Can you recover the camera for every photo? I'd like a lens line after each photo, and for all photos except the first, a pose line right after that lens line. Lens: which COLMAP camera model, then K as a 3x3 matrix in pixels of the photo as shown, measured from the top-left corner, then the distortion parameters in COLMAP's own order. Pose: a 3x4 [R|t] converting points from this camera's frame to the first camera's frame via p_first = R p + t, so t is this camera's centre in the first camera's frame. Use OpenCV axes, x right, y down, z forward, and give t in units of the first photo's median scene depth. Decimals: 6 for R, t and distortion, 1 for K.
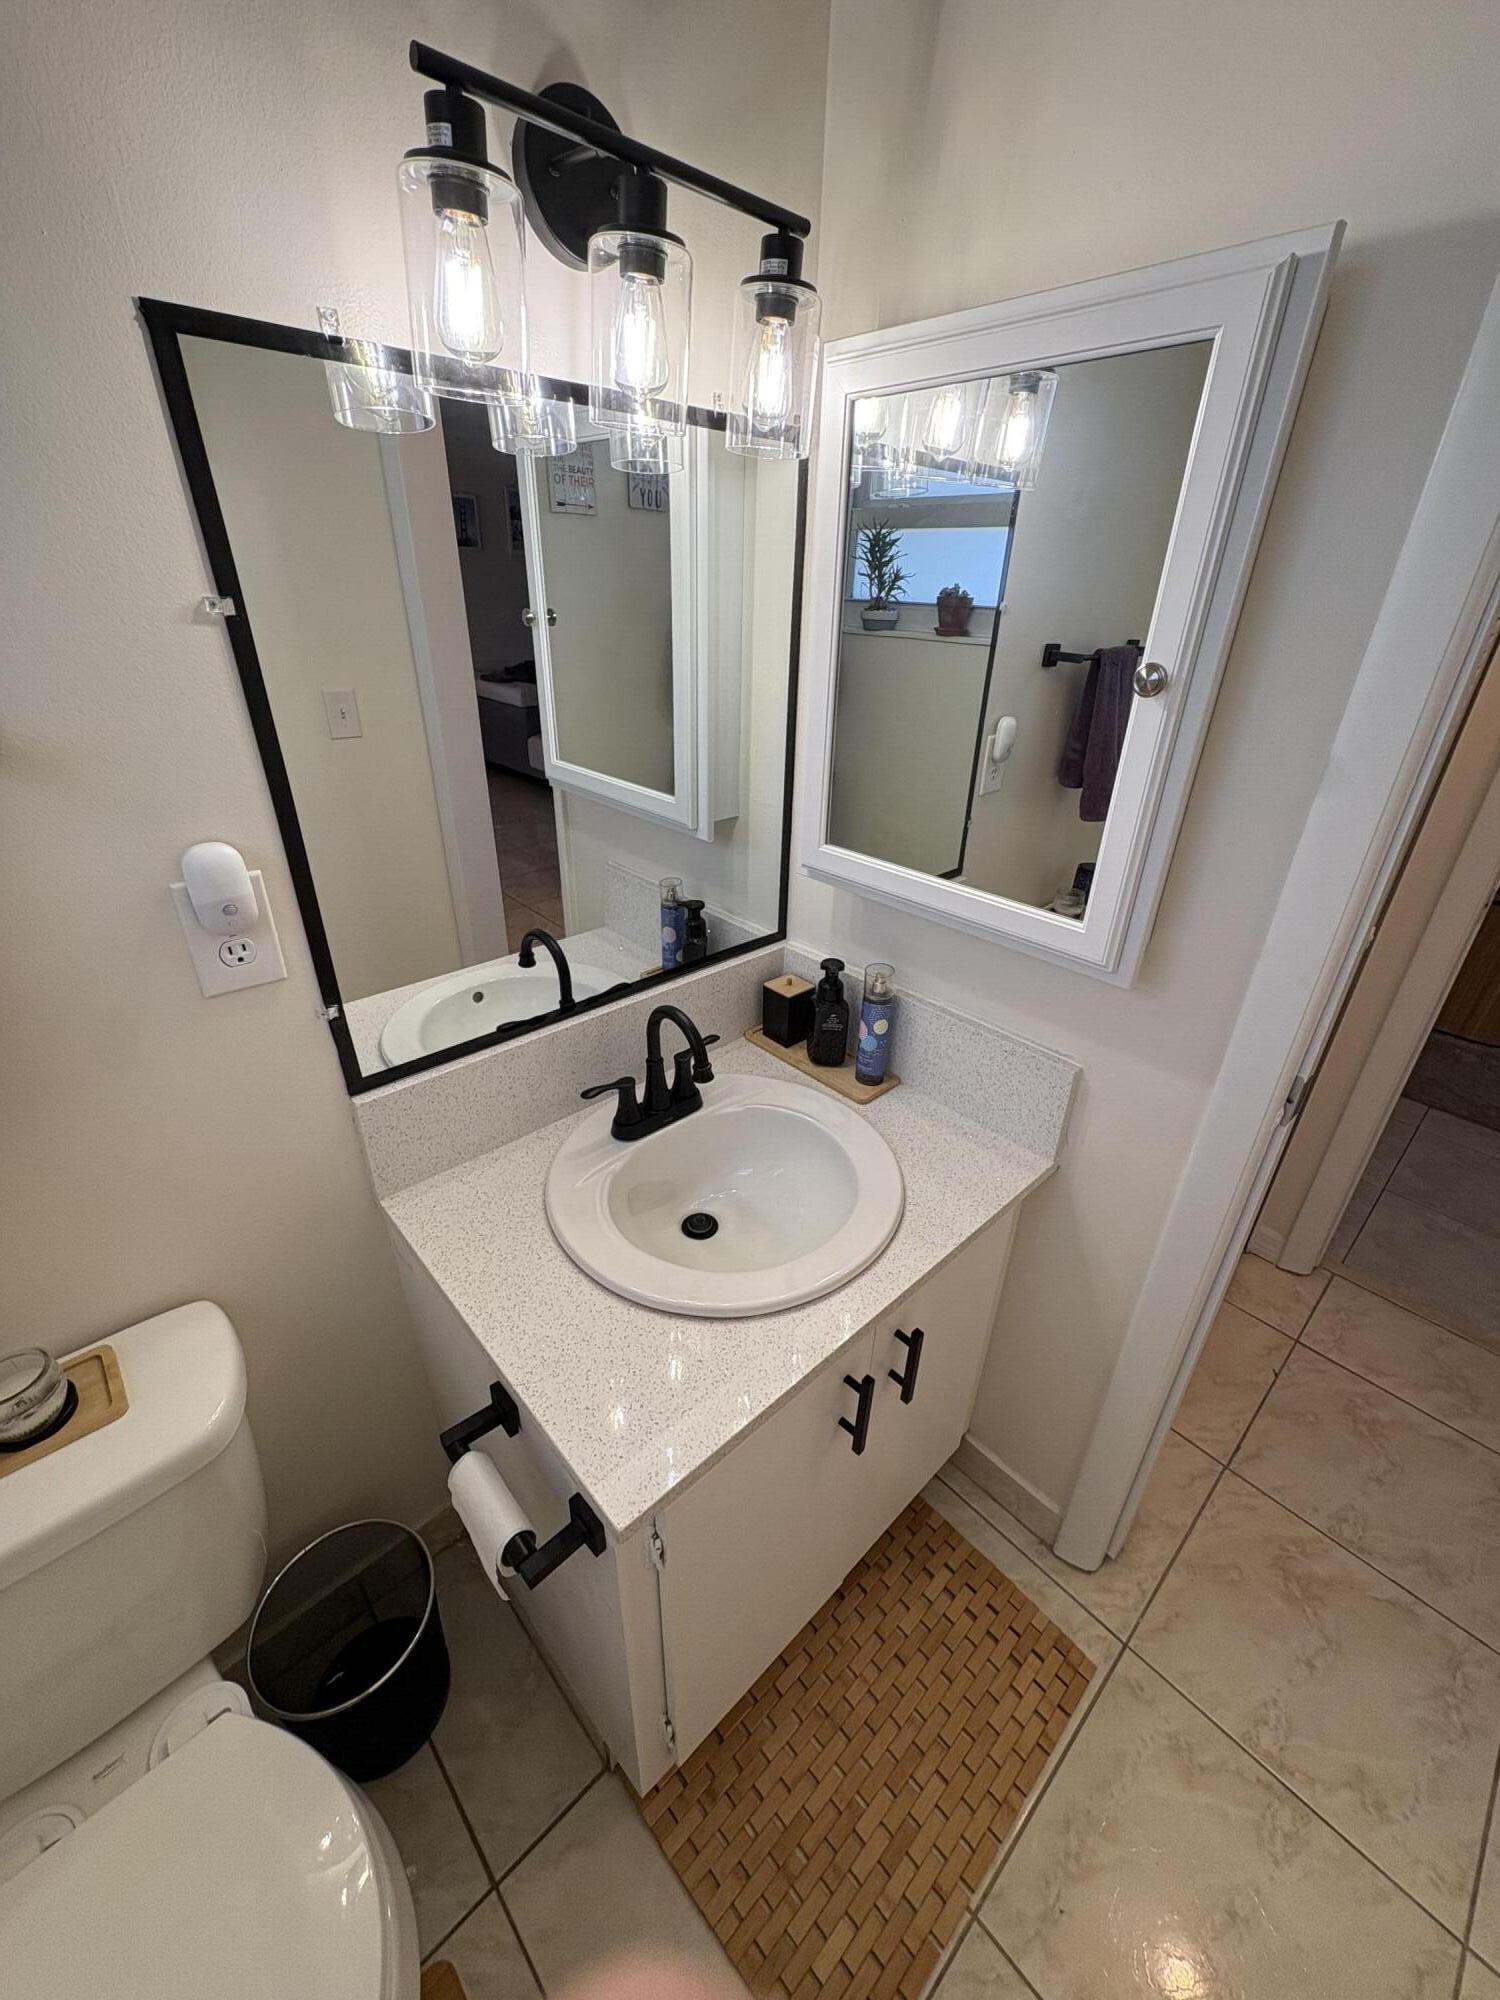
lens RADIAL K [[800.2, 0, 751.6], [0, 800.2, 1003.0], [0, 0, 1]] dist [0.003241, -0.000084]
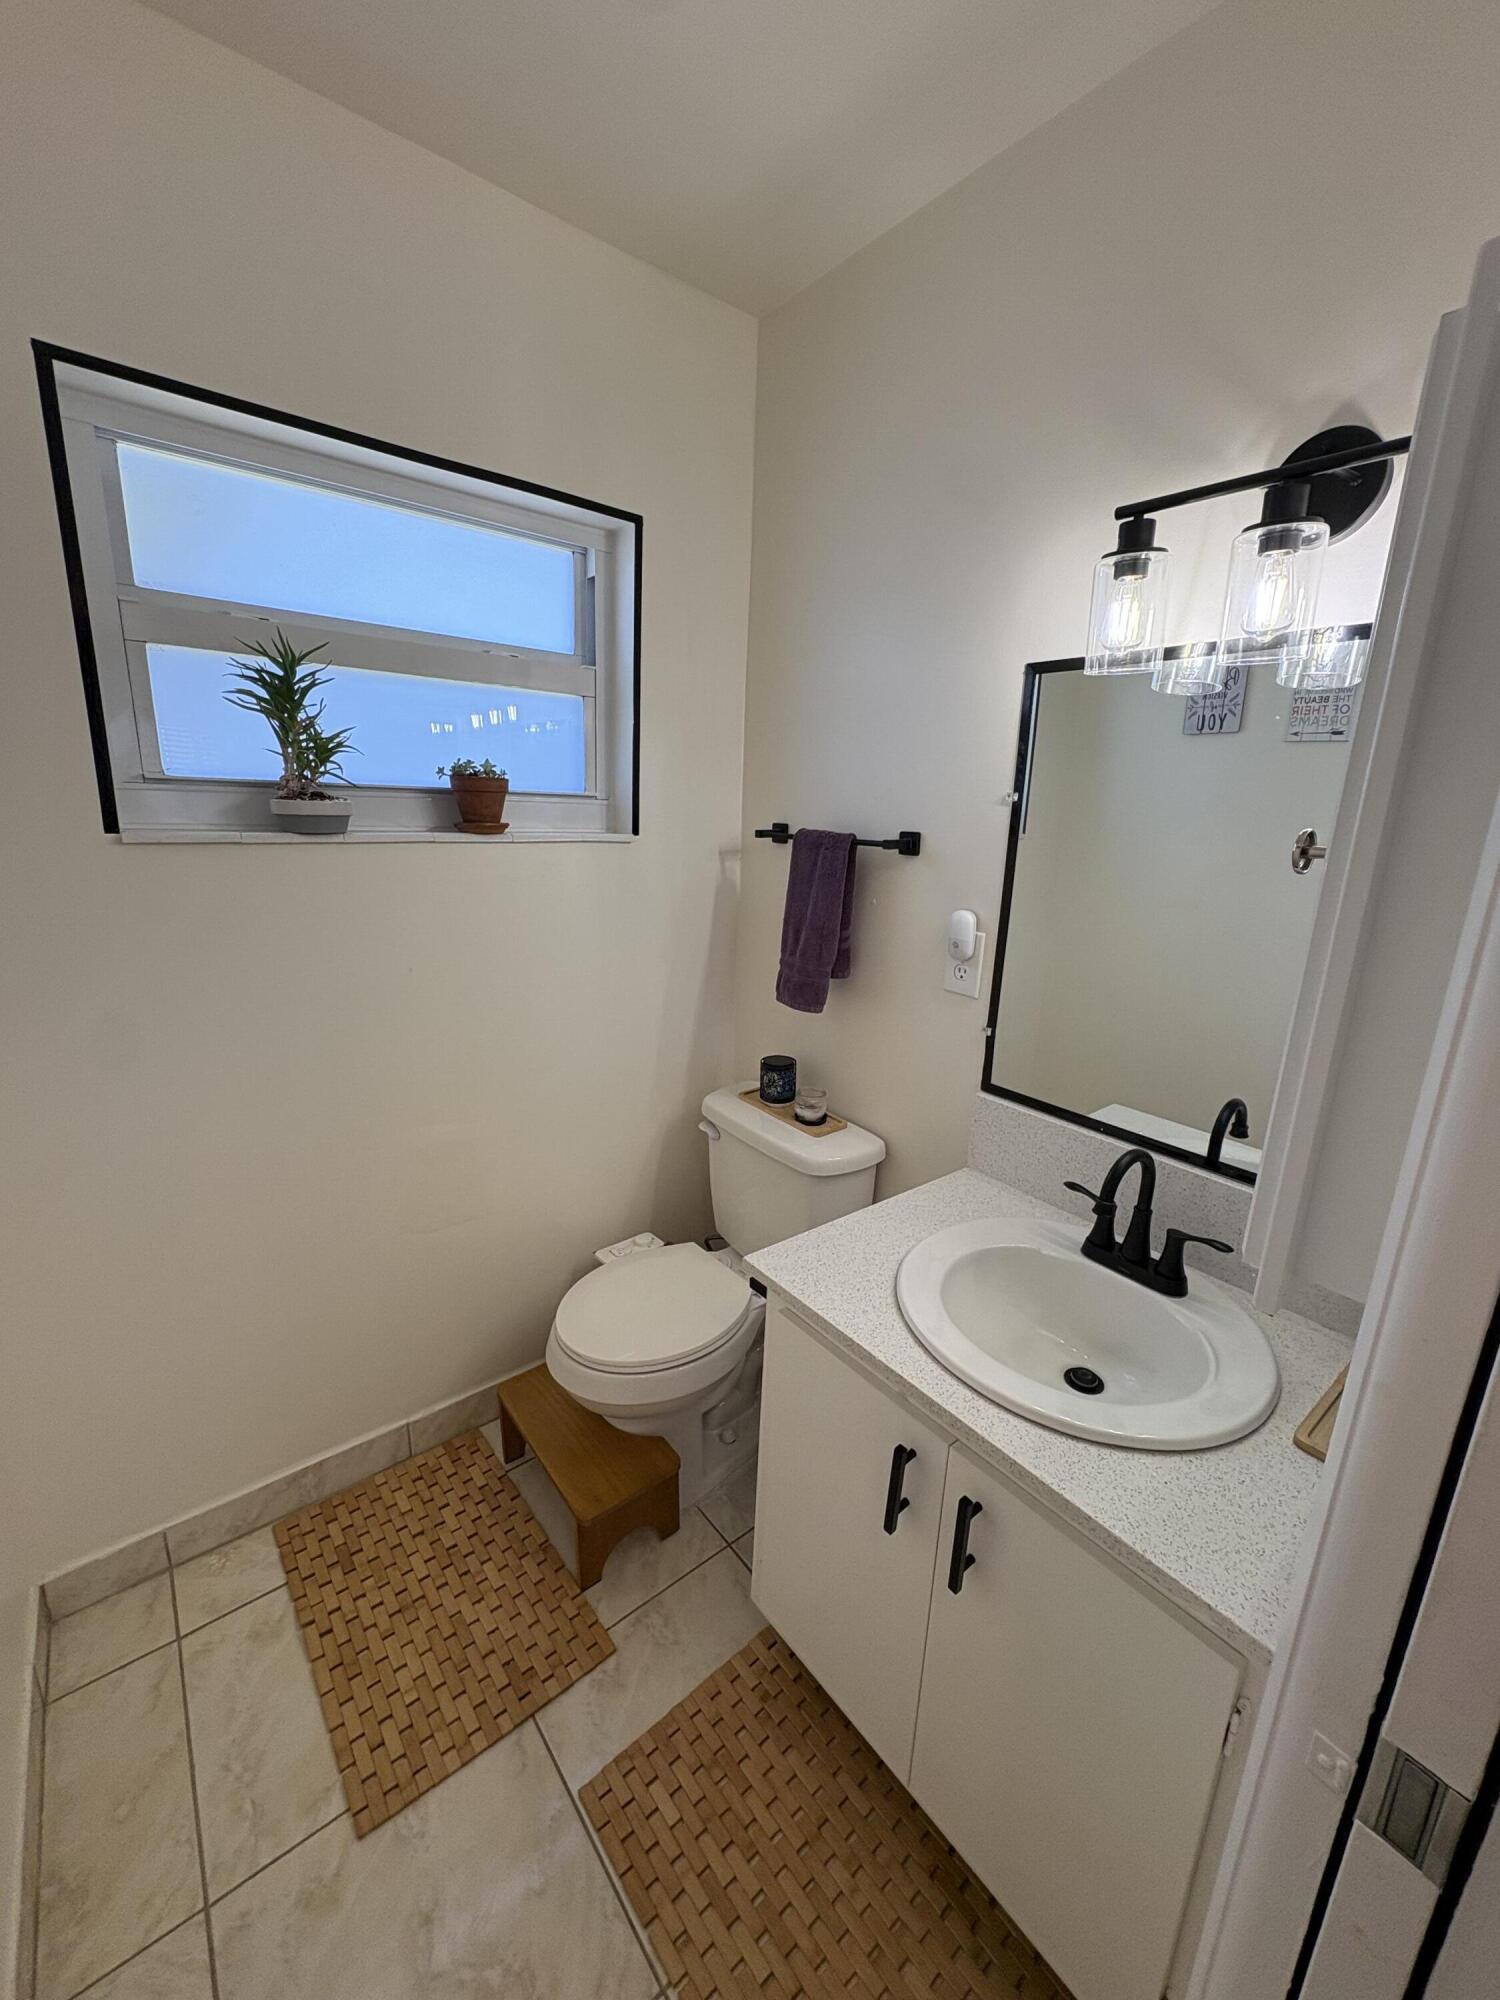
lens RADIAL K [[800.2, 0, 759.3], [0, 800.2, 1007.5], [0, 0, 1]] dist [0.003241, -0.000084]
pose [[-0.068694, 0.220198, -0.973033, 1.171299], [-0.502743, 0.834800, 0.224408, -0.174105], [0.861702, 0.504601, 0.053358, 0.546870]]
